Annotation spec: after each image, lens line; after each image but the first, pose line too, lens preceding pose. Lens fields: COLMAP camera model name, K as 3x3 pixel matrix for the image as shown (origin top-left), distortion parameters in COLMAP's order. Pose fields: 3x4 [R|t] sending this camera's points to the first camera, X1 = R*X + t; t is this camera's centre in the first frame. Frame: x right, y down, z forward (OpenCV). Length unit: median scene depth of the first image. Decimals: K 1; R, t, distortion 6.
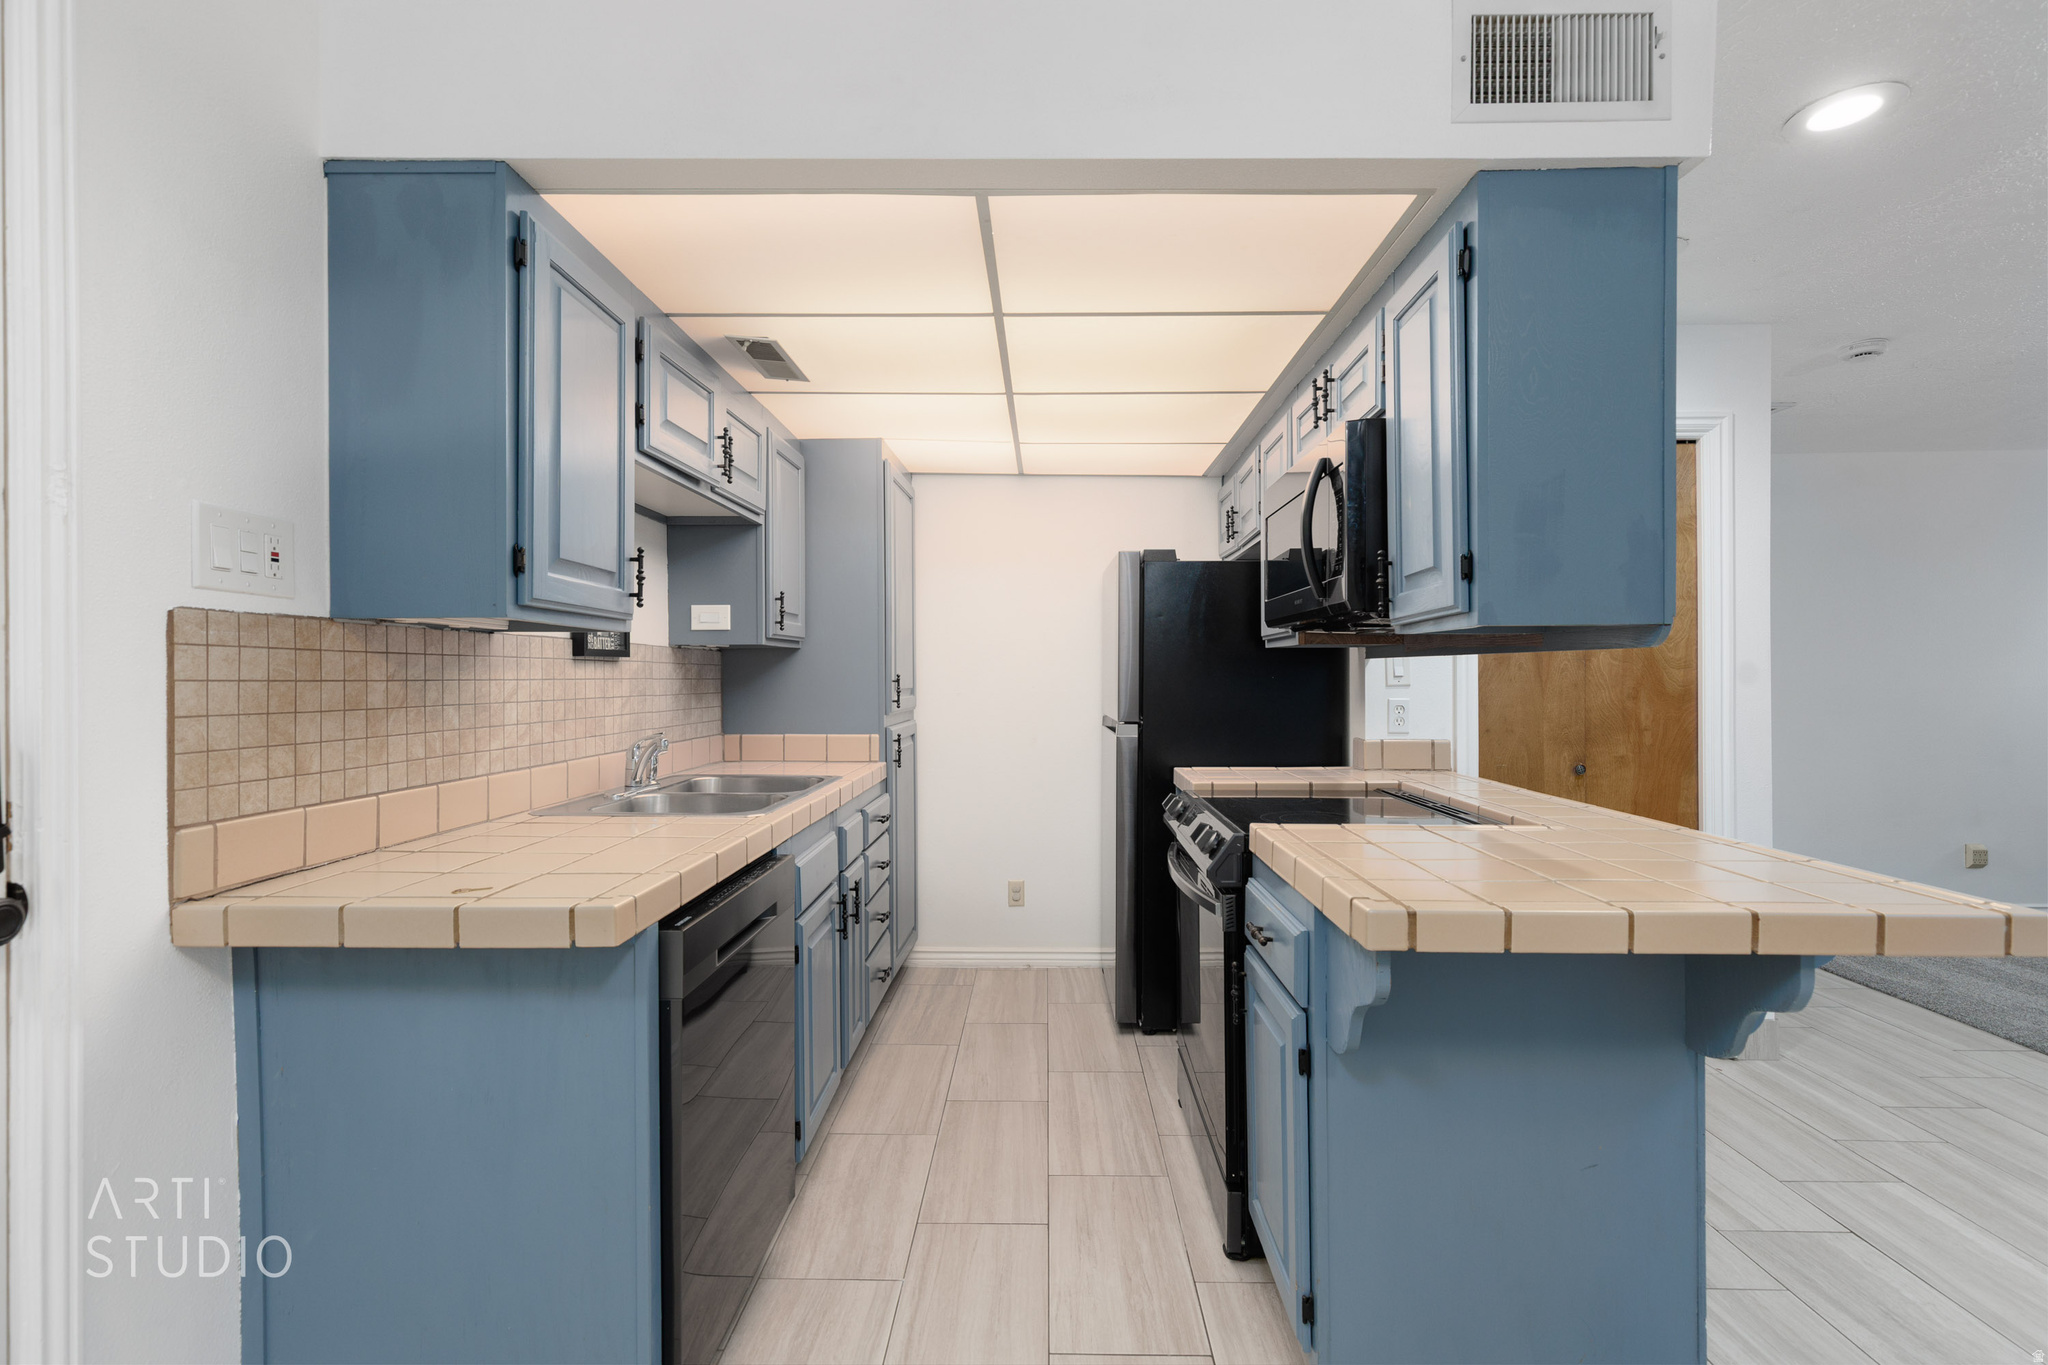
lens RADIAL K [[912.6, 0, 1032.0], [0, 912.6, 680.3], [0, 0, 1]] dist [0.014801, -0.004494]
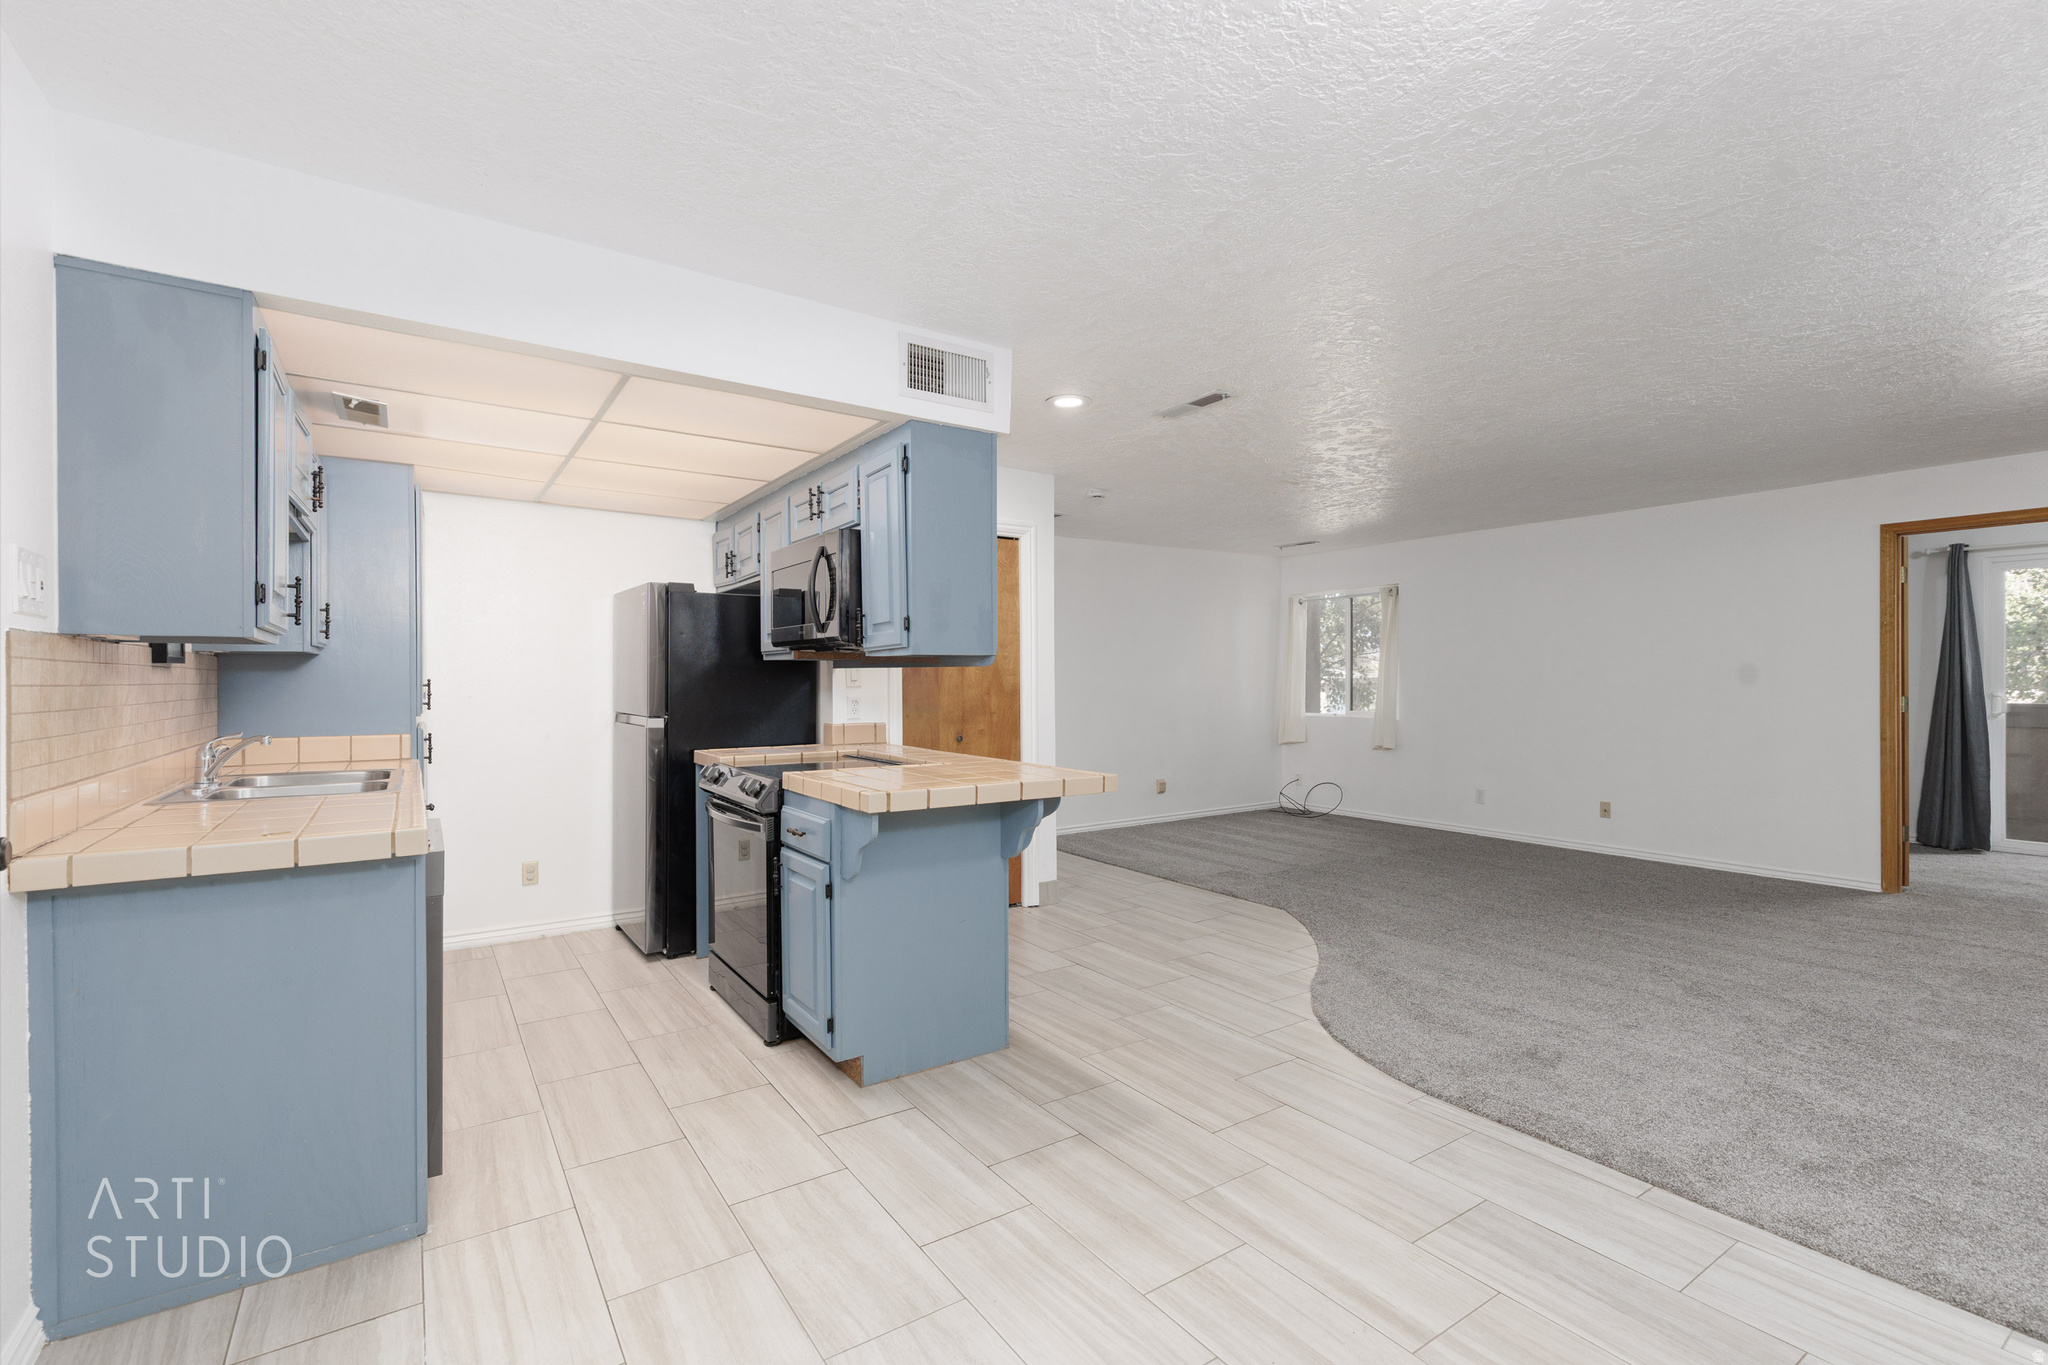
lens RADIAL K [[912.6, 0, 1032.0], [0, 912.6, 680.3], [0, 0, 1]] dist [0.014801, -0.004494]
pose [[0.816973, -0.000852, 0.576676, -0.269034], [0.002881, 0.999992, -0.002604, 0.000108], [-0.576669, 0.003789, 0.816969, -0.462964]]
